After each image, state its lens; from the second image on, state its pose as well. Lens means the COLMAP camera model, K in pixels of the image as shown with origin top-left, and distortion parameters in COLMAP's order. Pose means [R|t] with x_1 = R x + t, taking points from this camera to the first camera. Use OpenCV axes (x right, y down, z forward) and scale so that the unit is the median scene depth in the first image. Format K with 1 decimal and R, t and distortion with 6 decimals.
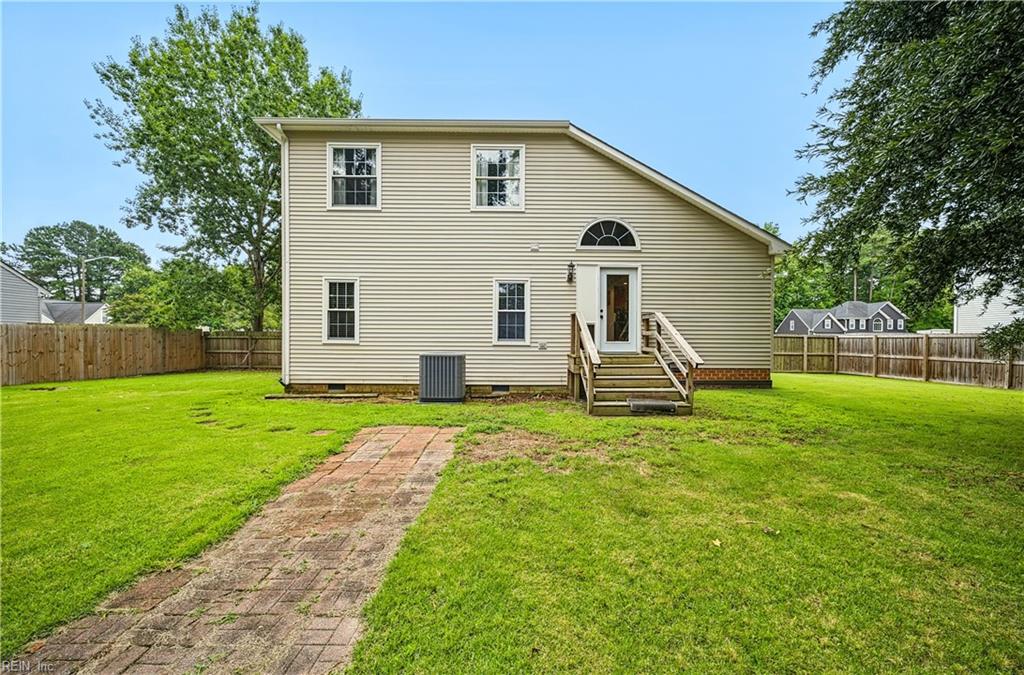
lens RADIAL K [[443.0, 0, 512.0], [0, 443.0, 345.3], [0, 0, 1]] dist [0.001665, 0.000072]
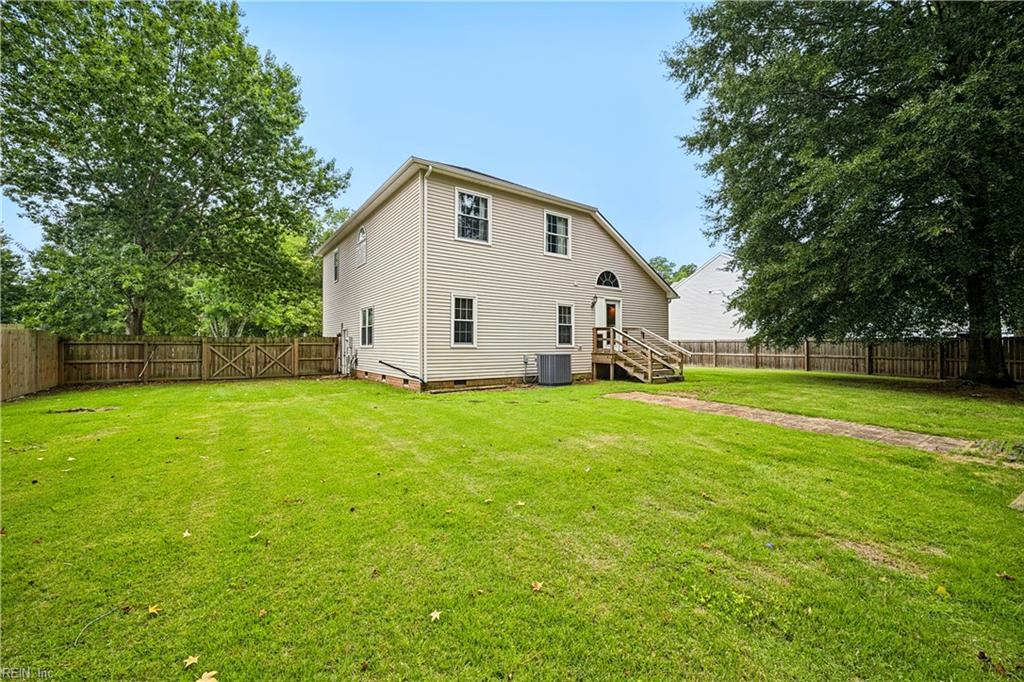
lens RADIAL K [[407.1, 0, 512.1], [0, 407.1, 337.9], [0, 0, 1]] dist [0.000482, -0.000511]
pose [[0.805957, 0.001587, 0.591972, -0.960474], [0.012480, 0.999729, -0.019671, -0.006745], [-0.591842, 0.023241, 0.805719, -0.006399]]
